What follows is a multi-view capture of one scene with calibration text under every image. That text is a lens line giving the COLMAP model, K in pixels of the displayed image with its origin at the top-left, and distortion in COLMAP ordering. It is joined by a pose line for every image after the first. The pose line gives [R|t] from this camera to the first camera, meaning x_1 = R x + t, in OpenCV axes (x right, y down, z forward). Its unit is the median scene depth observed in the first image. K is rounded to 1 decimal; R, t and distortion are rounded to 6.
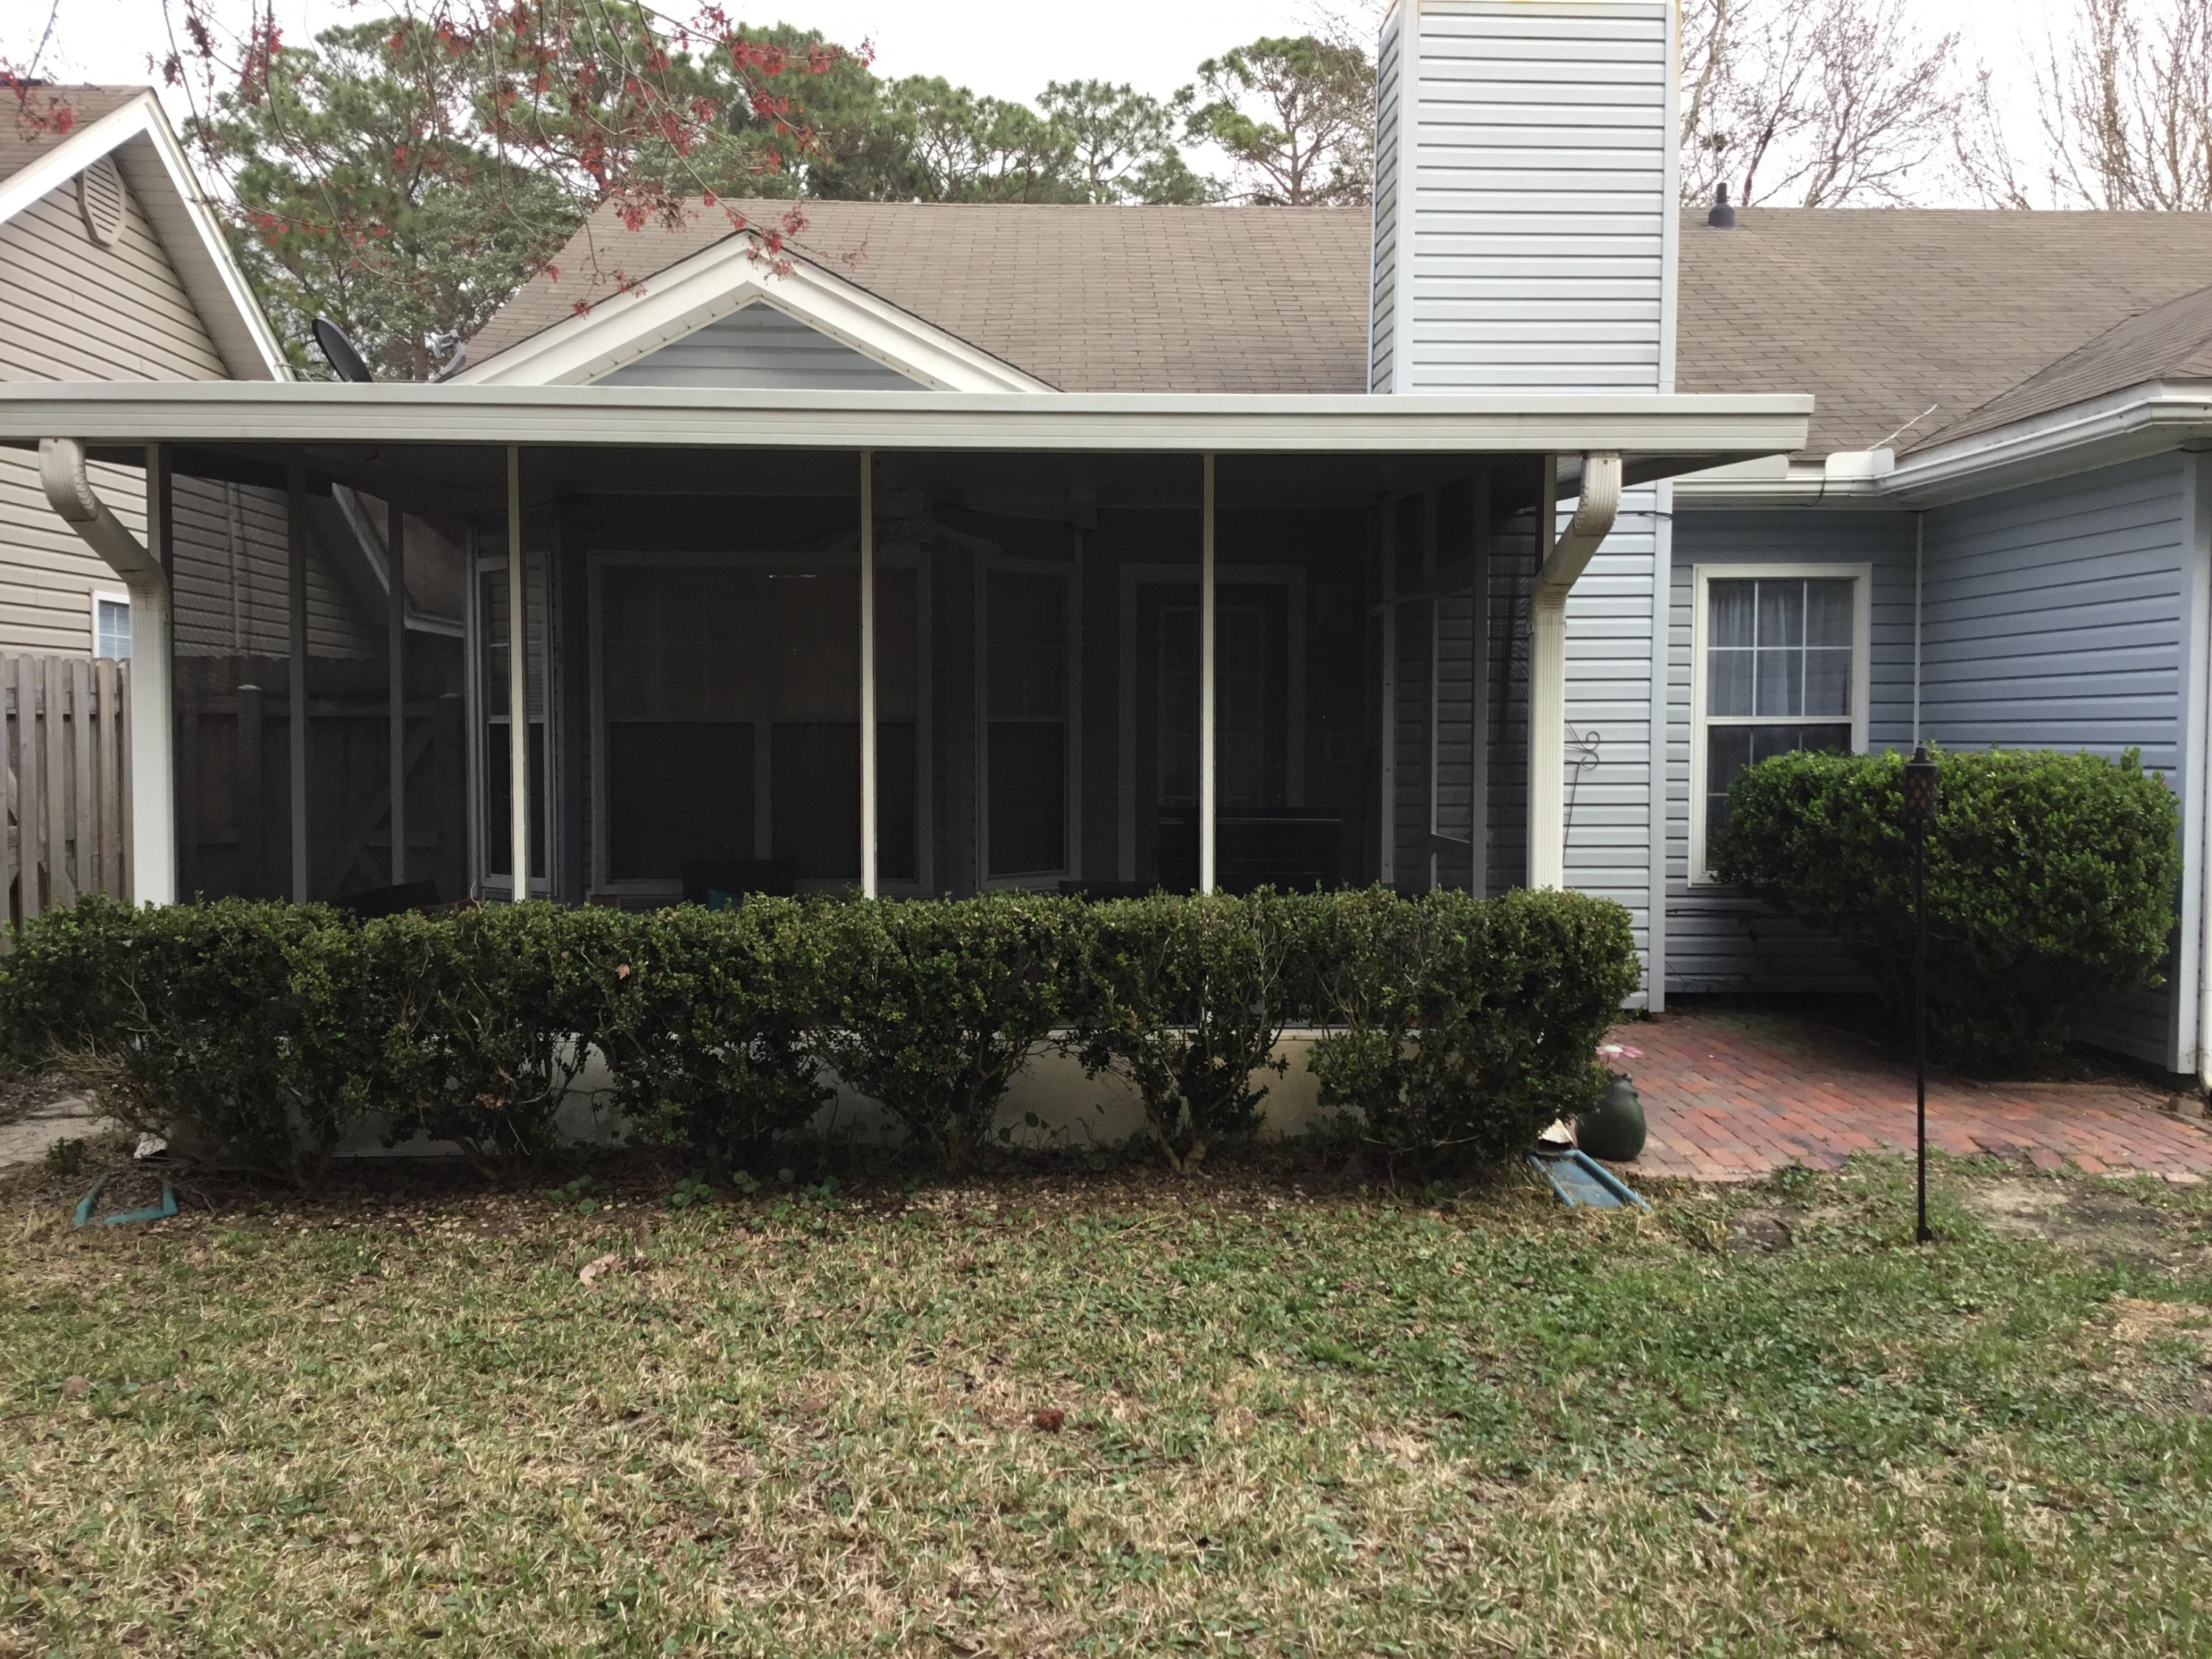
lens RADIAL K [[1990.3, 0, 1105.3], [0, 1990.3, 823.3], [0, 0, 1]] dist [0.117107, -0.188626]
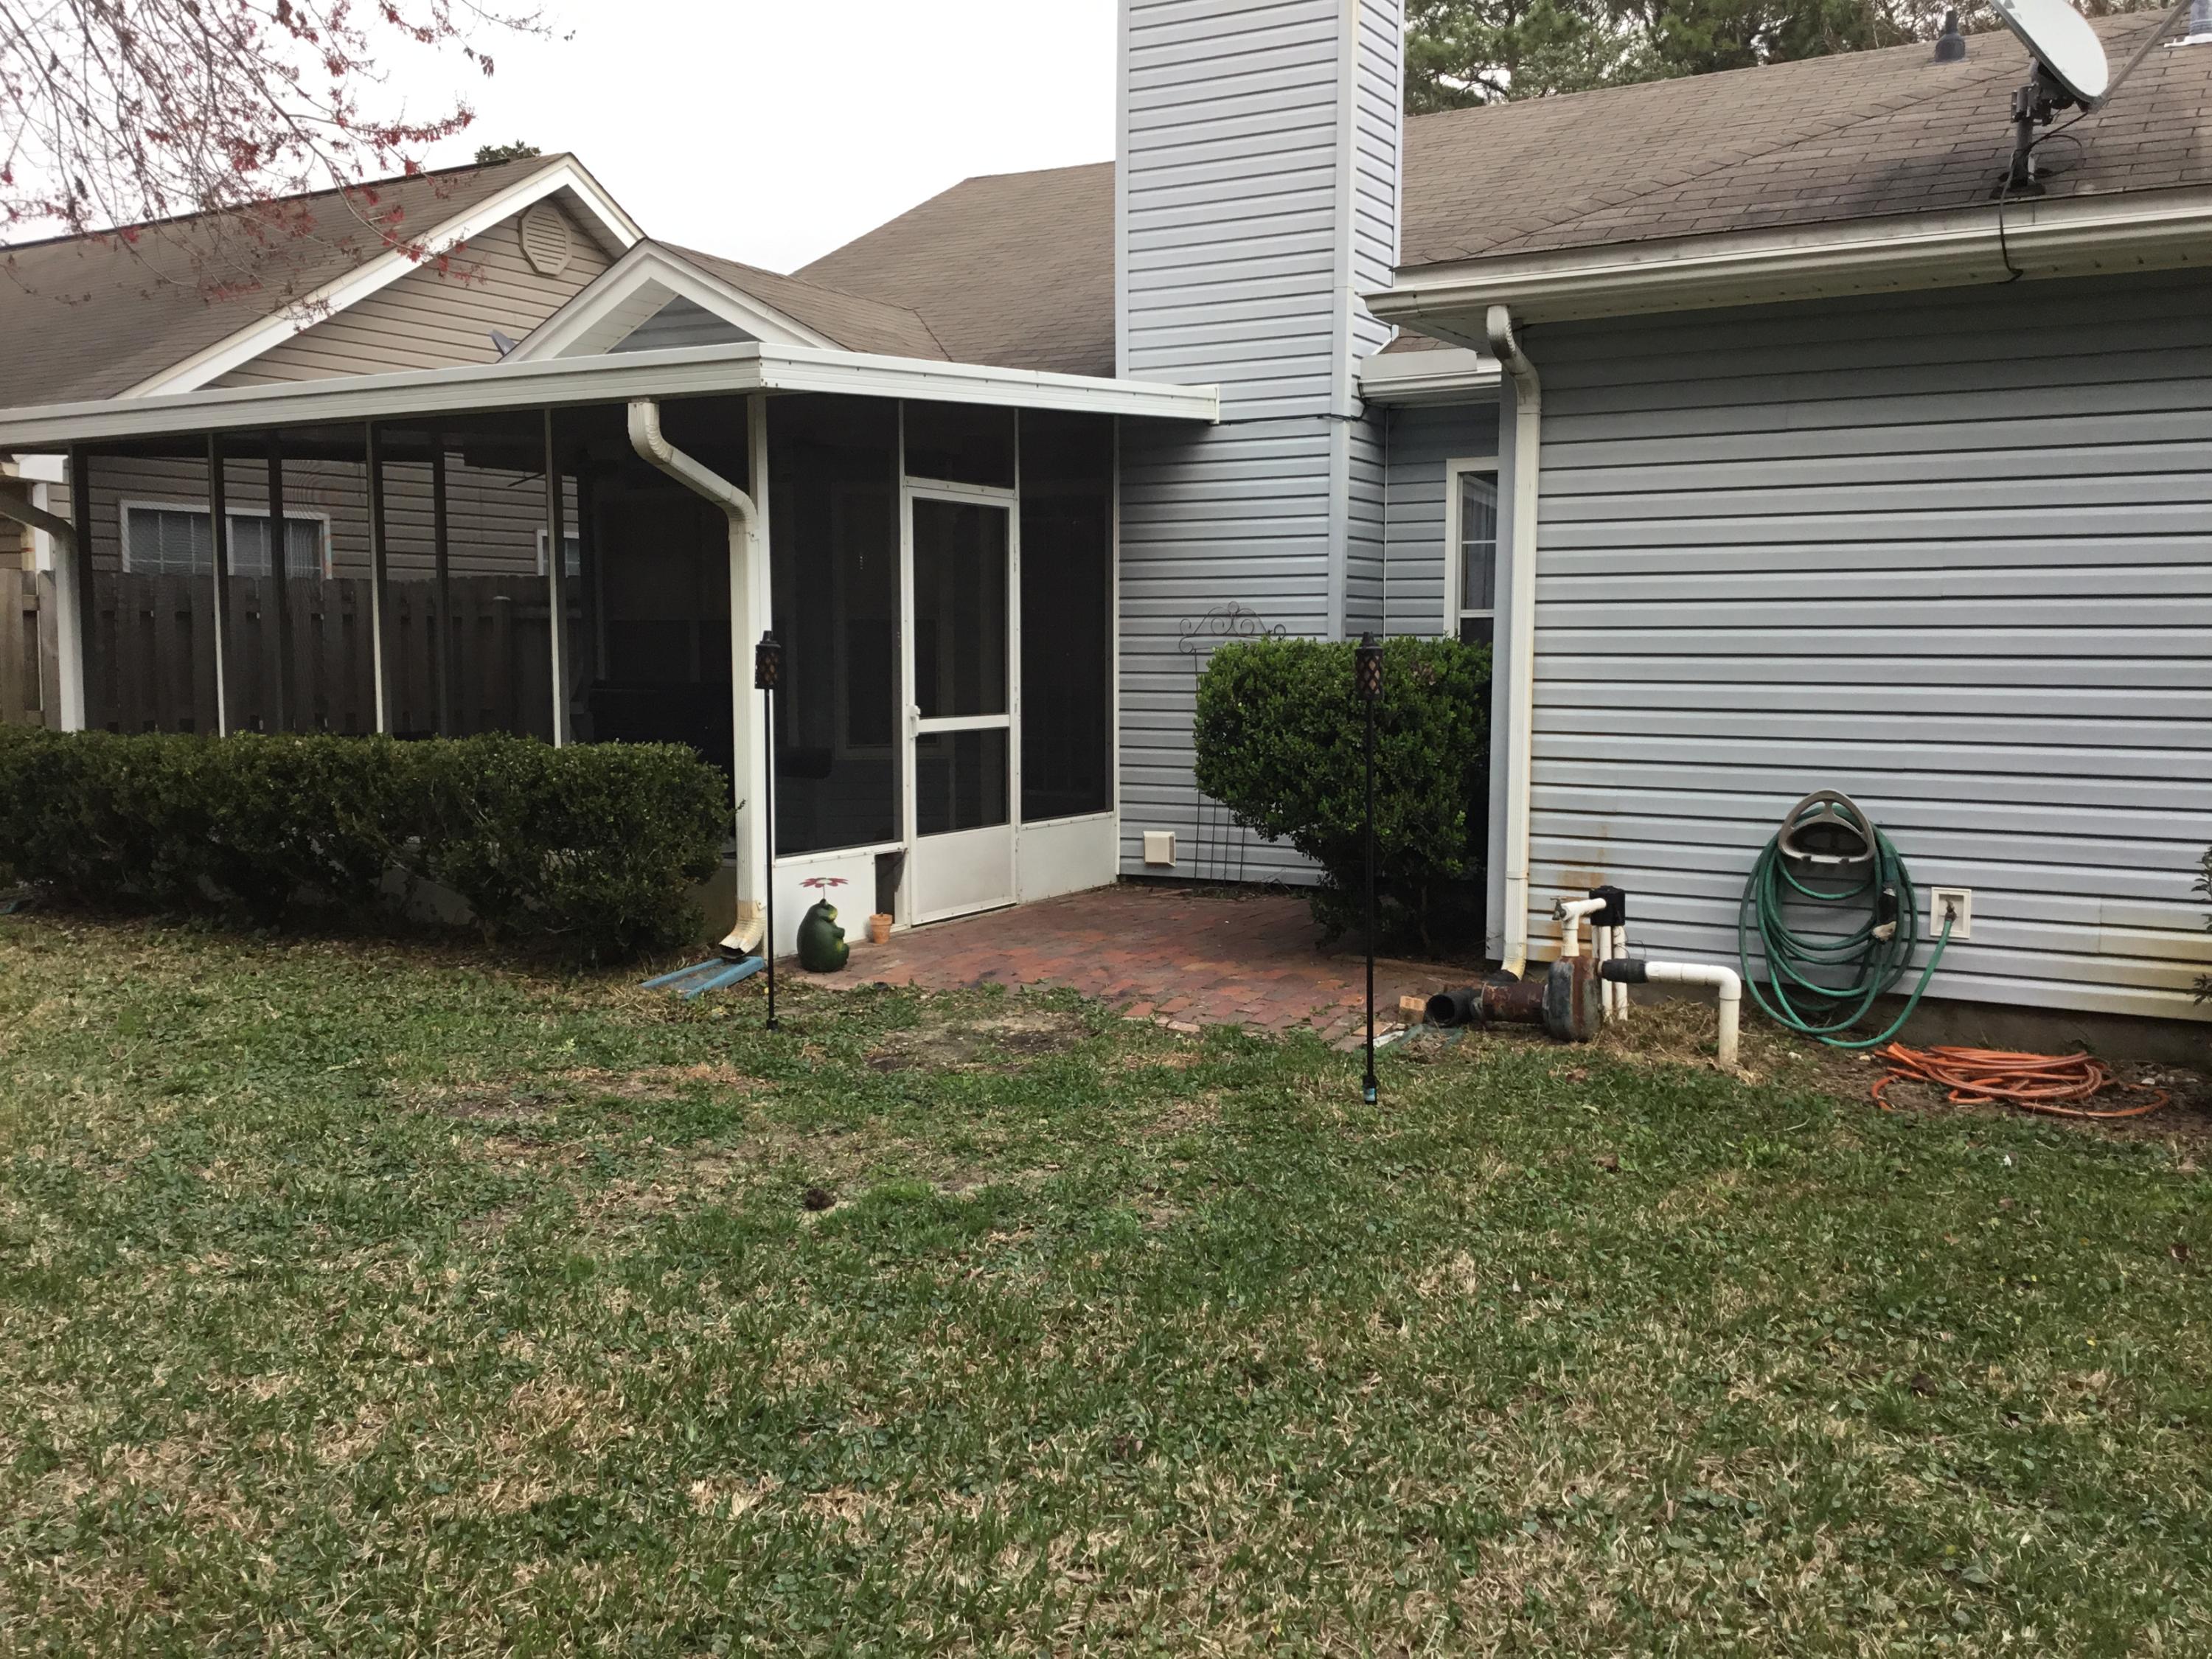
lens RADIAL K [[1990.3, 0, 1109.9], [0, 1990.3, 830.8], [0, 0, 1]] dist [0.117107, -0.188626]
pose [[0.845801, 0.048449, -0.531295, 0.741712], [-0.022007, 0.998189, 0.055991, 0.006450], [0.533045, -0.035665, 0.845335, 0.046956]]
